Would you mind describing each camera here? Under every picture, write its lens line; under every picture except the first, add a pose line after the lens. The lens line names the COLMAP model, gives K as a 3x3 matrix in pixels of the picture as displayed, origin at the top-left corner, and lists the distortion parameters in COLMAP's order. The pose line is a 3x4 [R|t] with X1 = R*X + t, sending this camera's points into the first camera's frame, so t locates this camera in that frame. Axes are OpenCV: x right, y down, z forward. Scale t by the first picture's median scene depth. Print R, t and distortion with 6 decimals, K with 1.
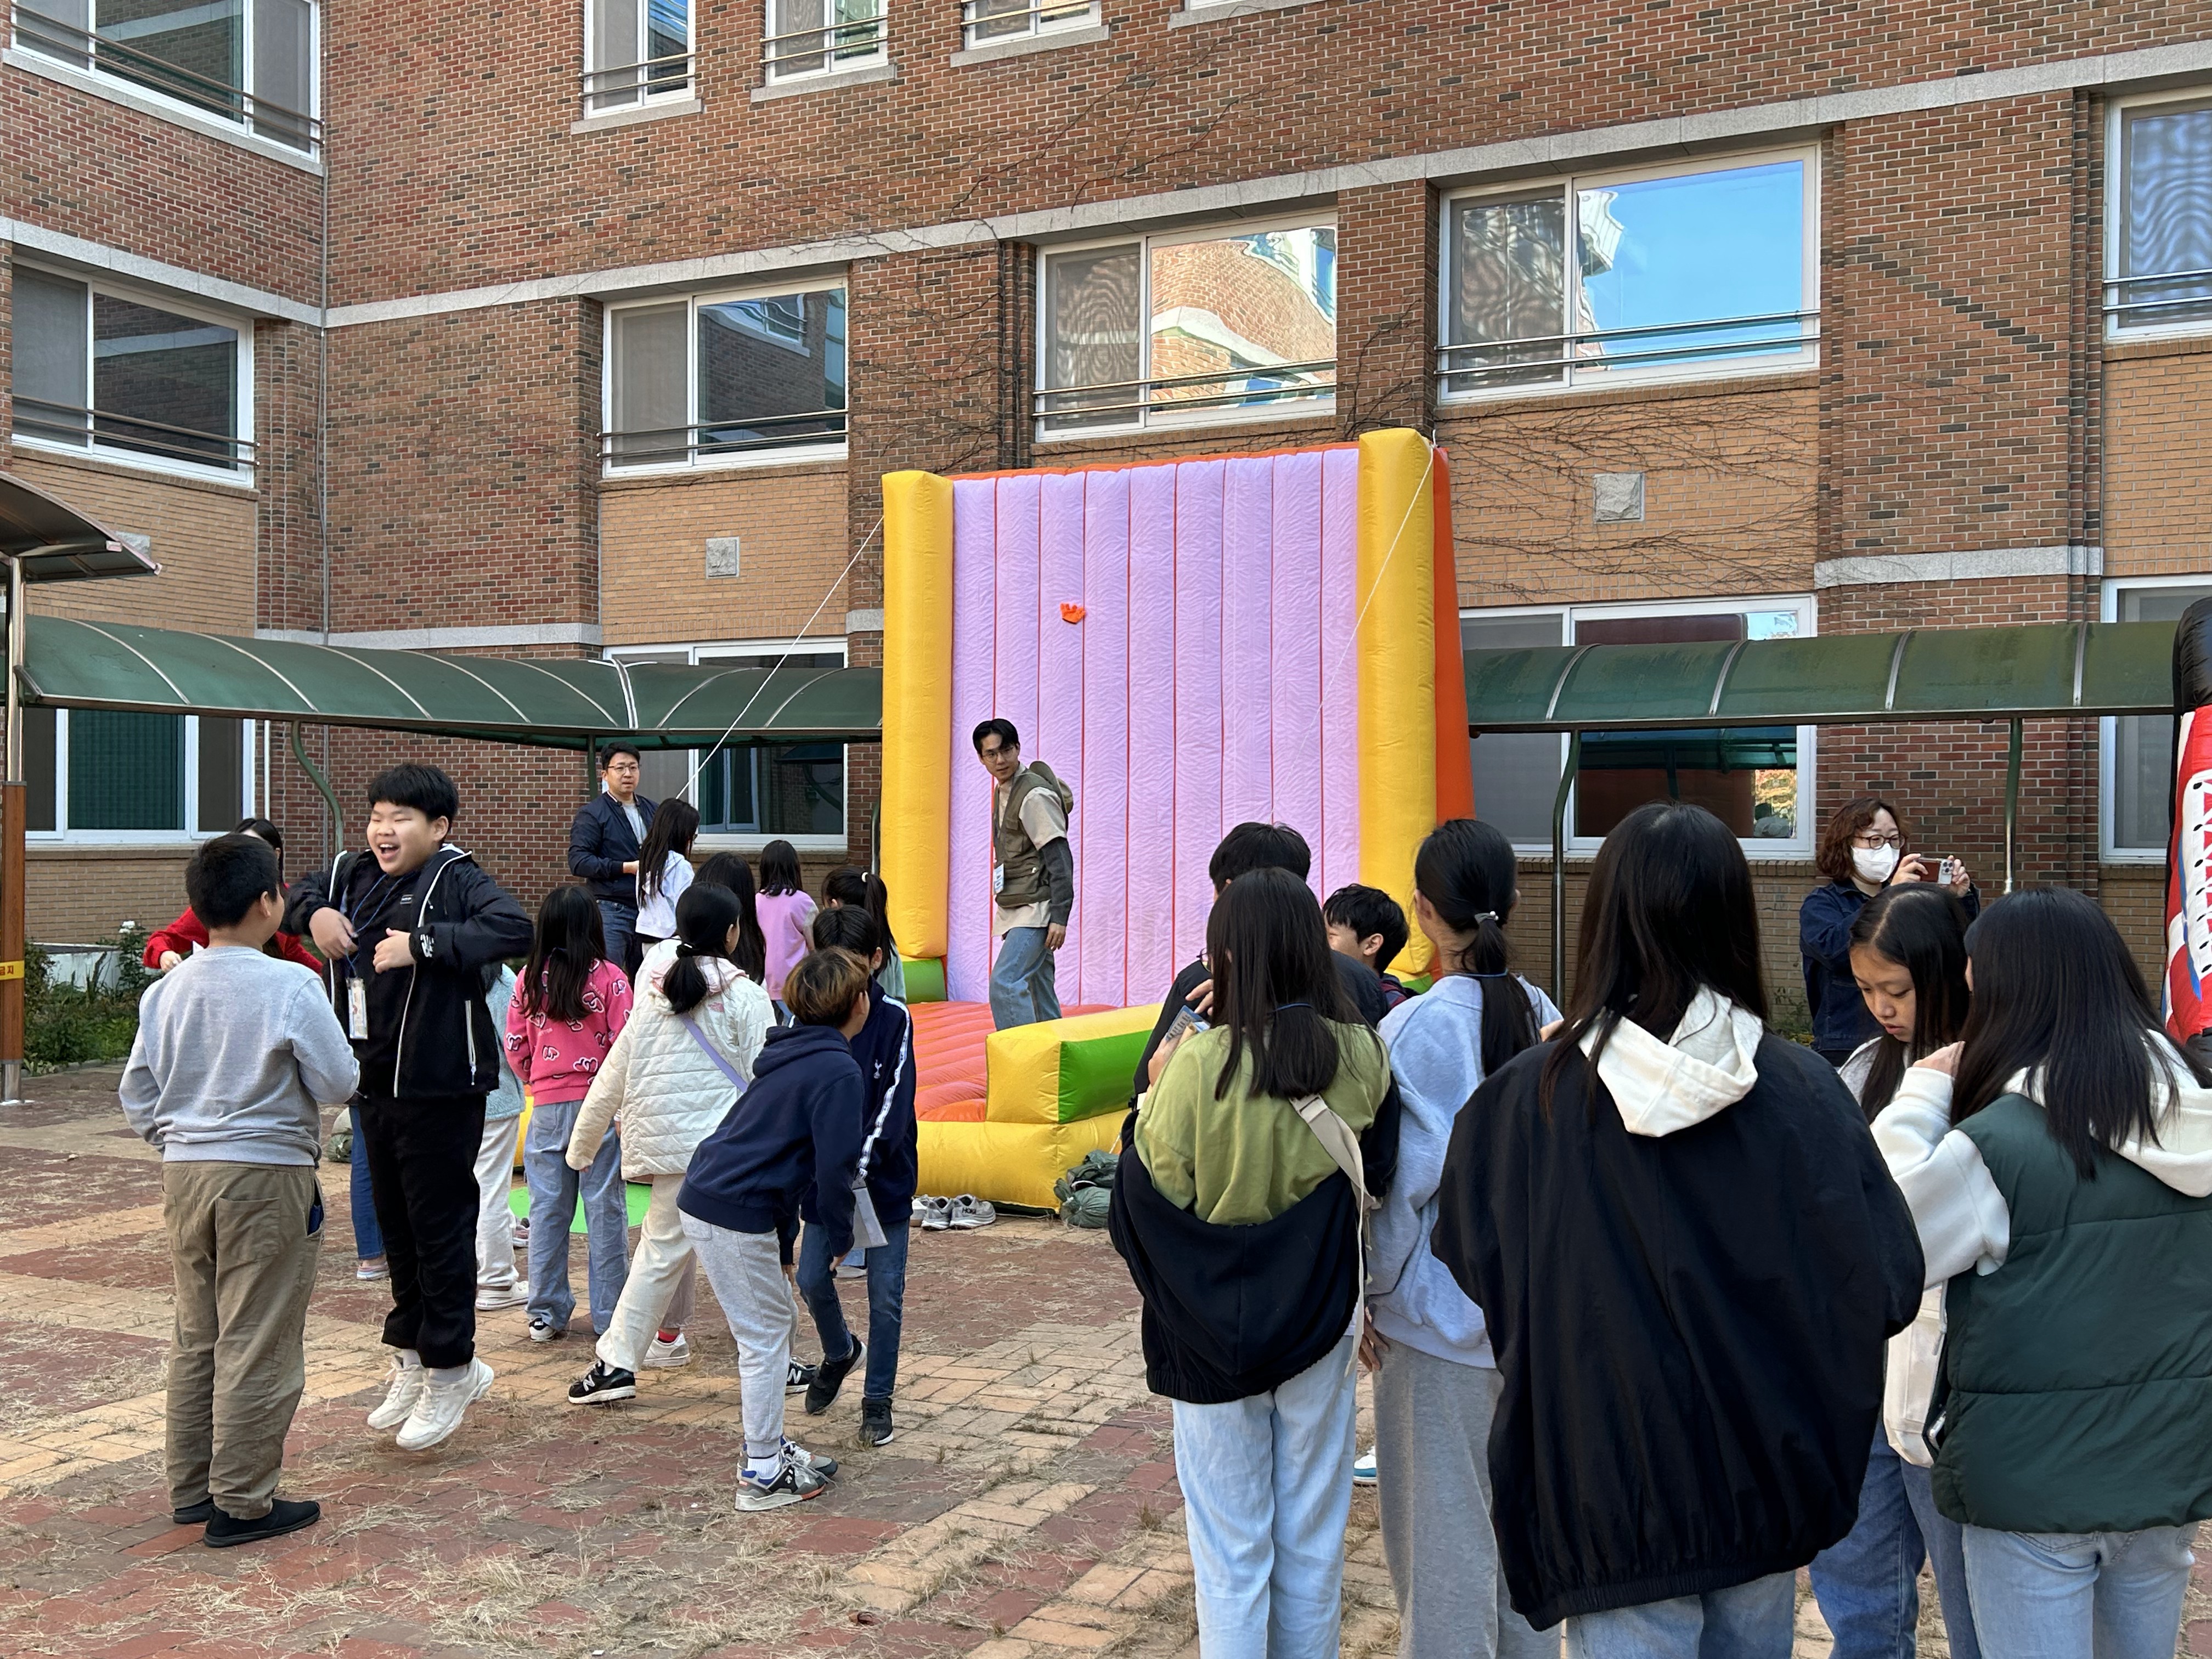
lens RADIAL K [[2136.4, 0, 1098.5], [0, 2136.4, 845.5], [0, 0, 1]] dist [0.022991, 0.000000]
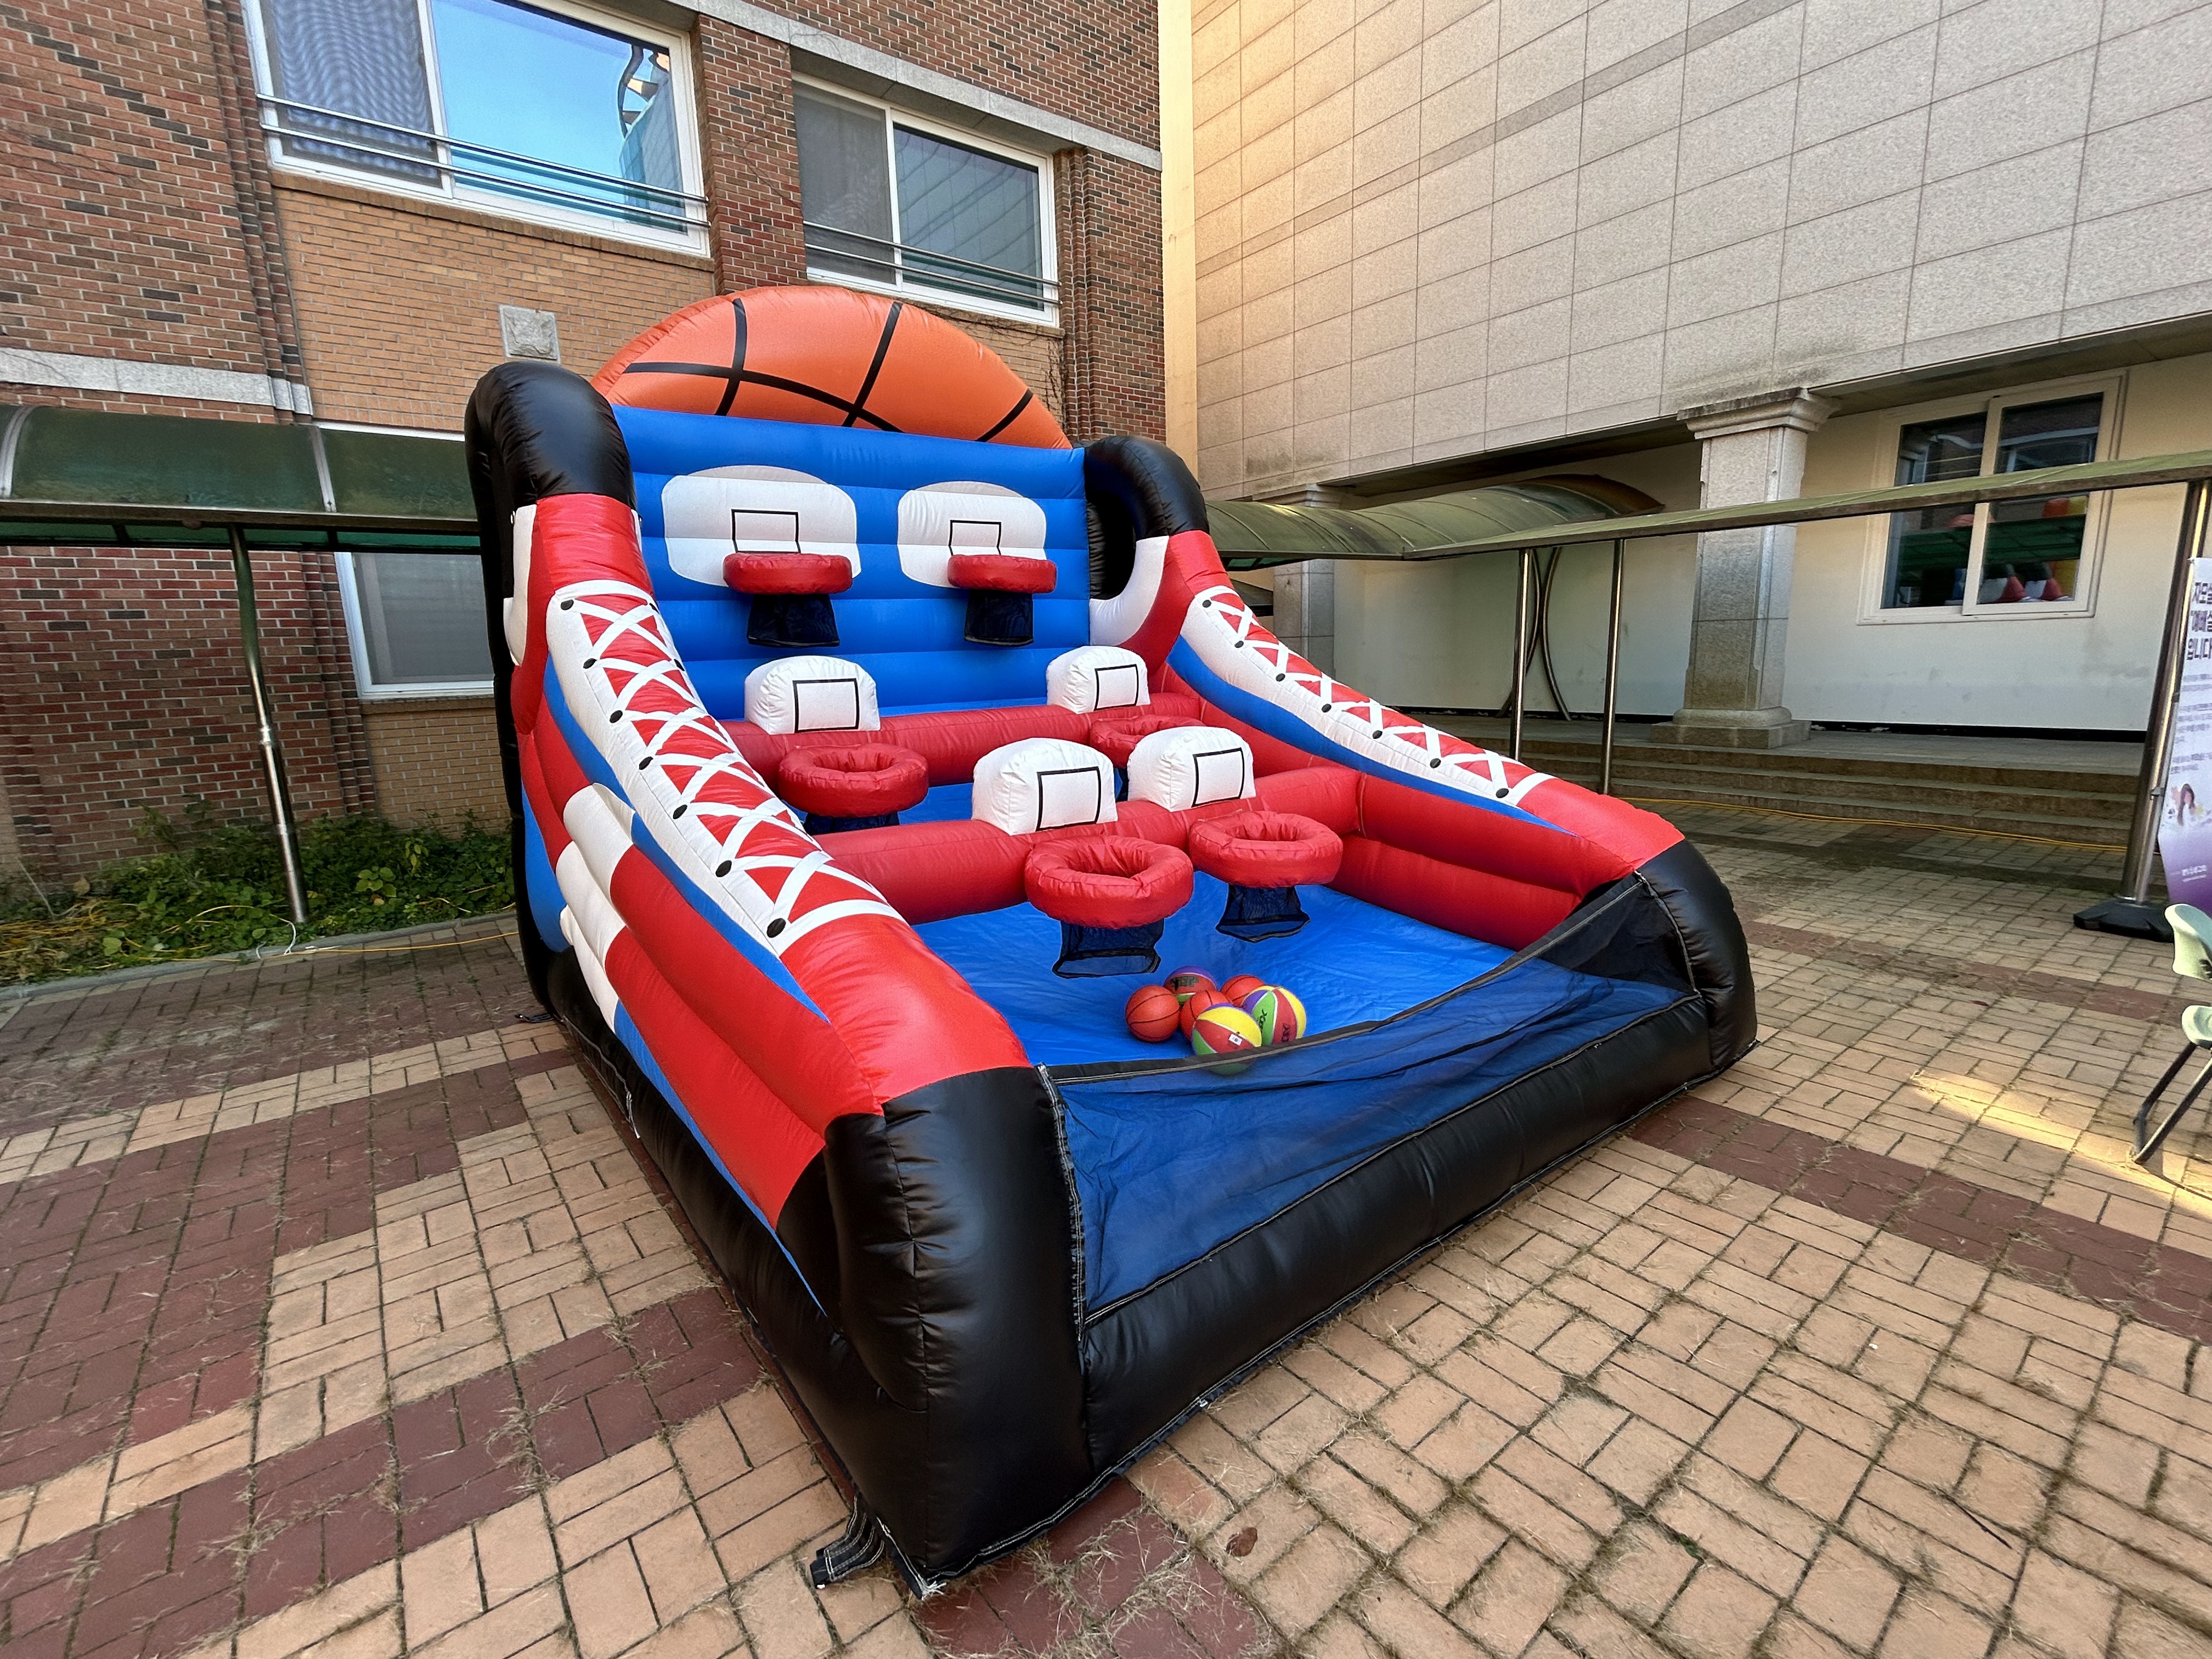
lens RADIAL K [[976.9, 0, 1106.6], [0, 976.9, 825.1], [0, 0, 1]] dist [0.002202, -0.001621]
pose [[0.437139, -0.179539, 0.881292, 0.172924], [0.036038, 0.982583, 0.182299, -0.005370], [-0.898672, -0.047930, 0.435996, 0.413150]]
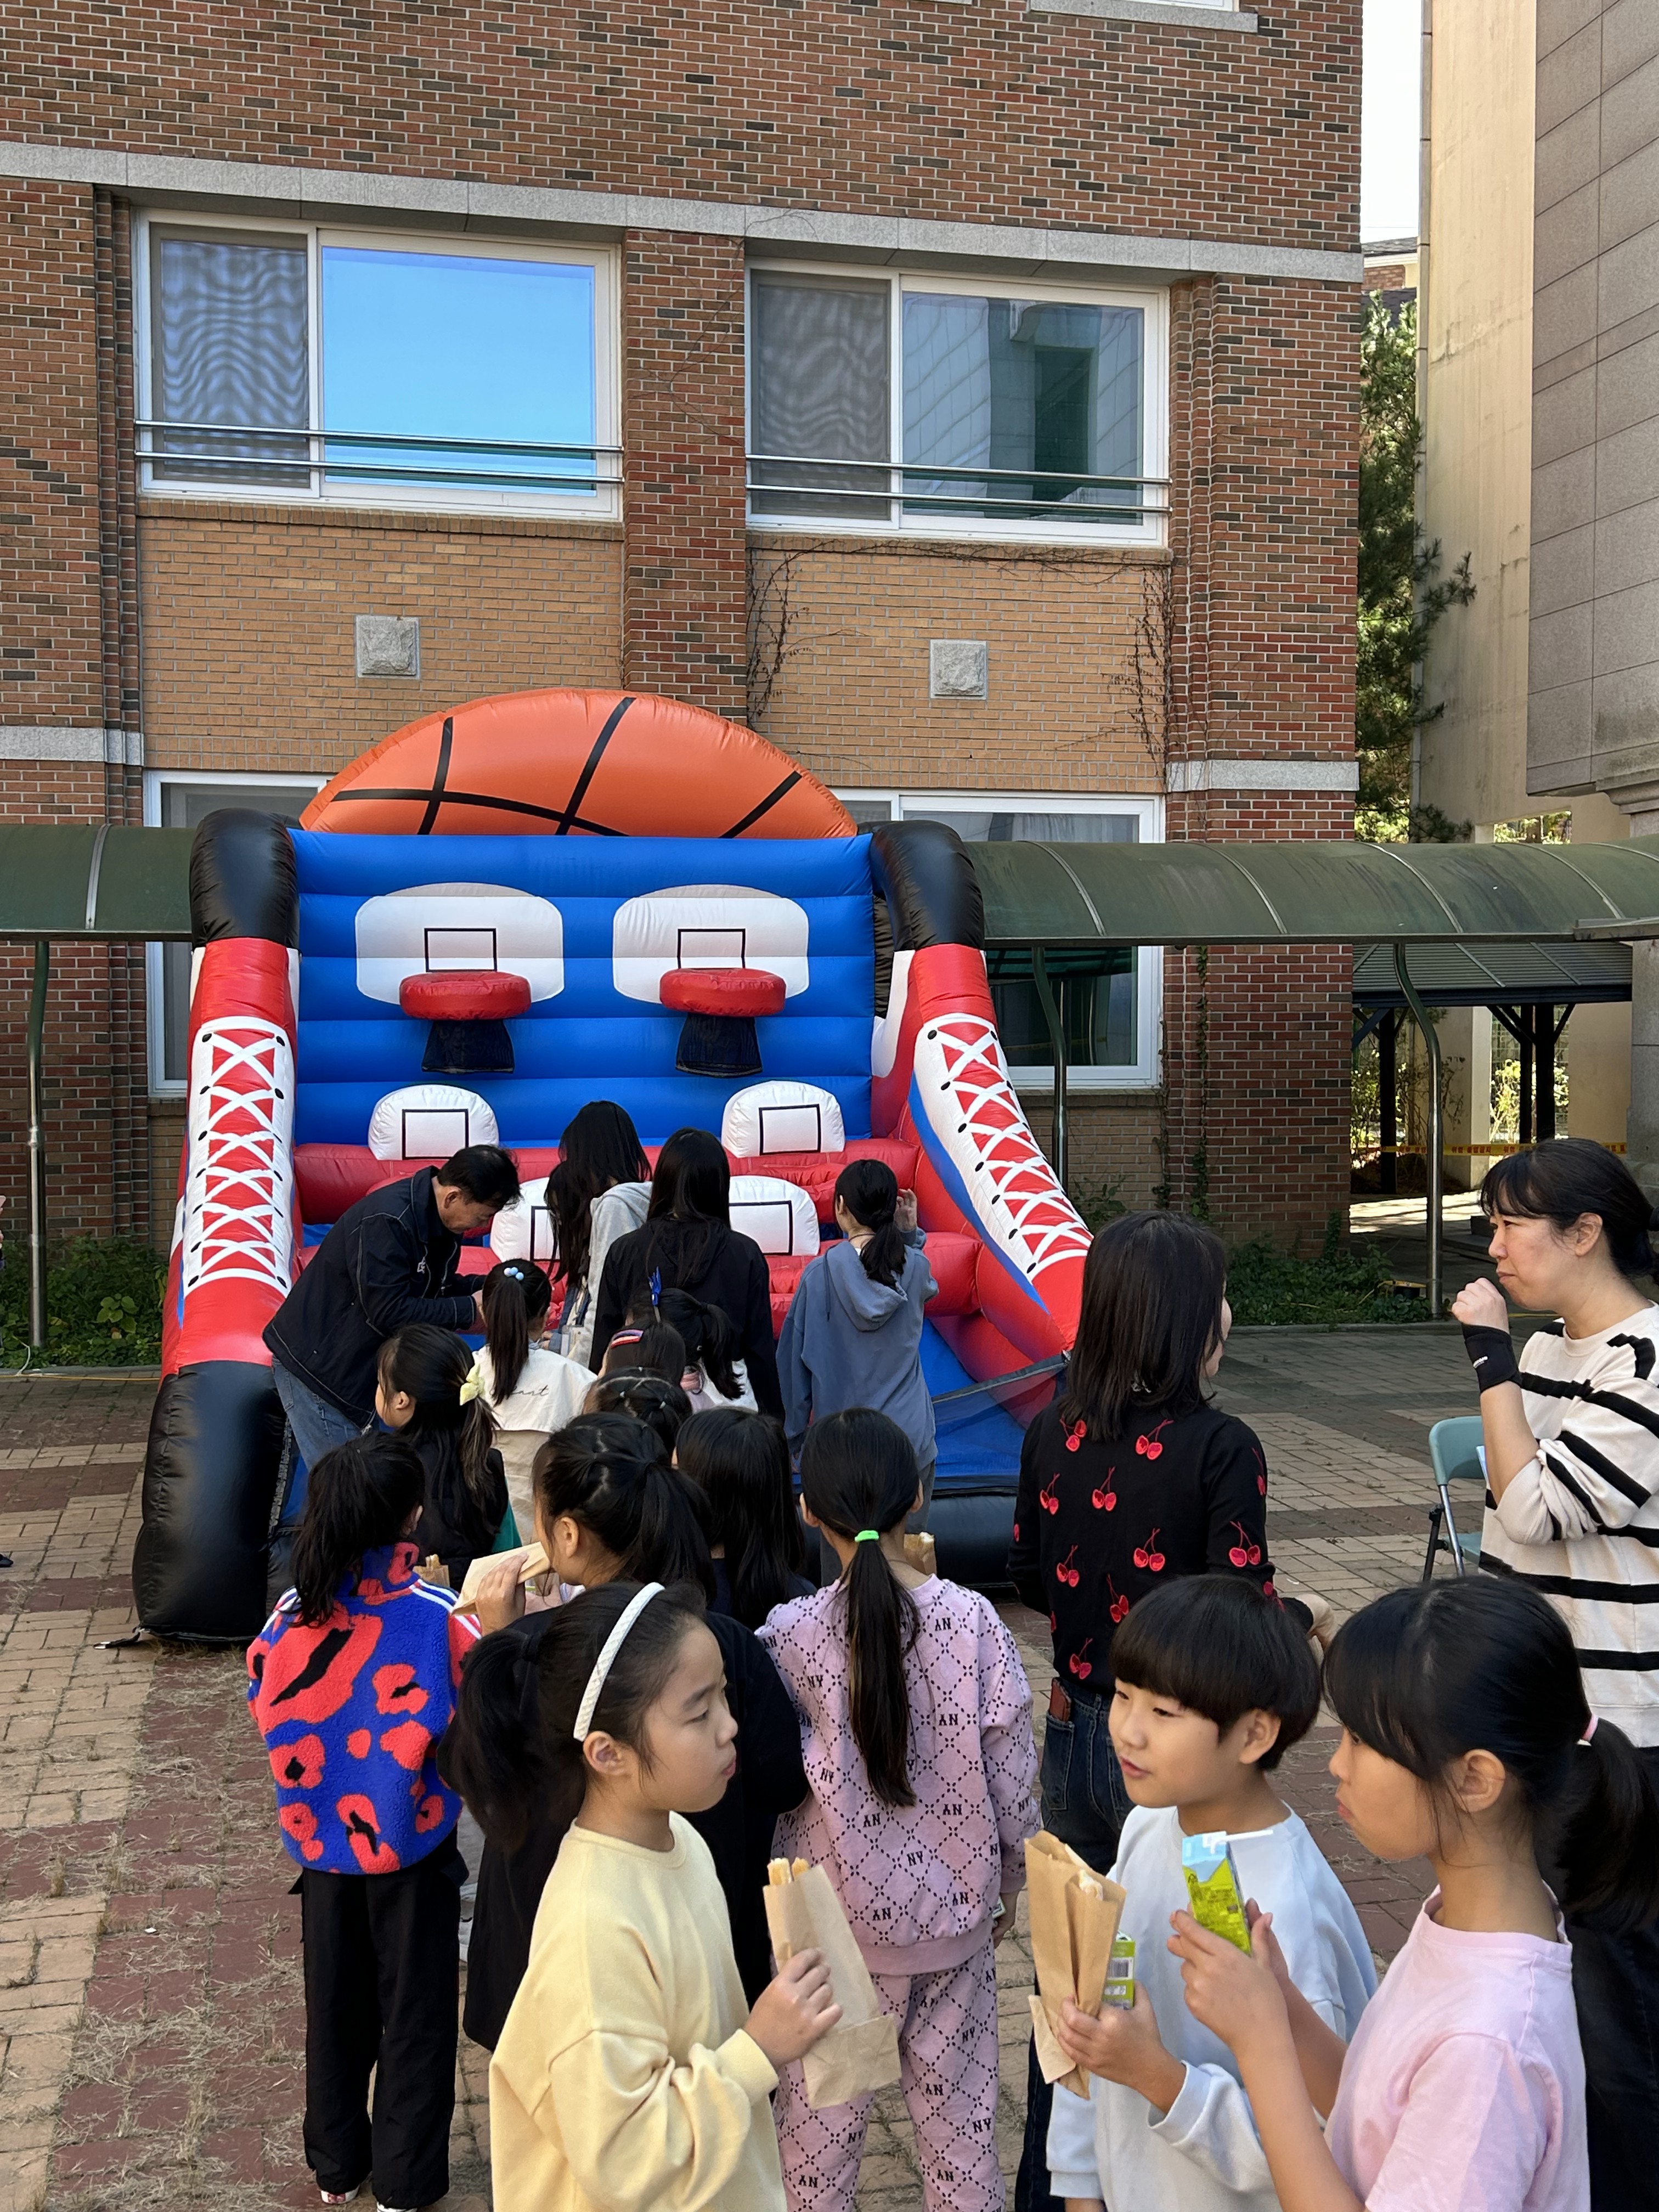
lens RADIAL K [[2331.8, 0, 855.8], [0, 2331.8, 1122.3], [0, 0, 1]] dist [0.028005, 0.000000]
pose [[0.766093, -0.033851, 0.641838, 0.070700], [0.006081, 0.998949, 0.045427, -0.021450], [-0.642702, -0.030898, 0.765493, 0.081557]]
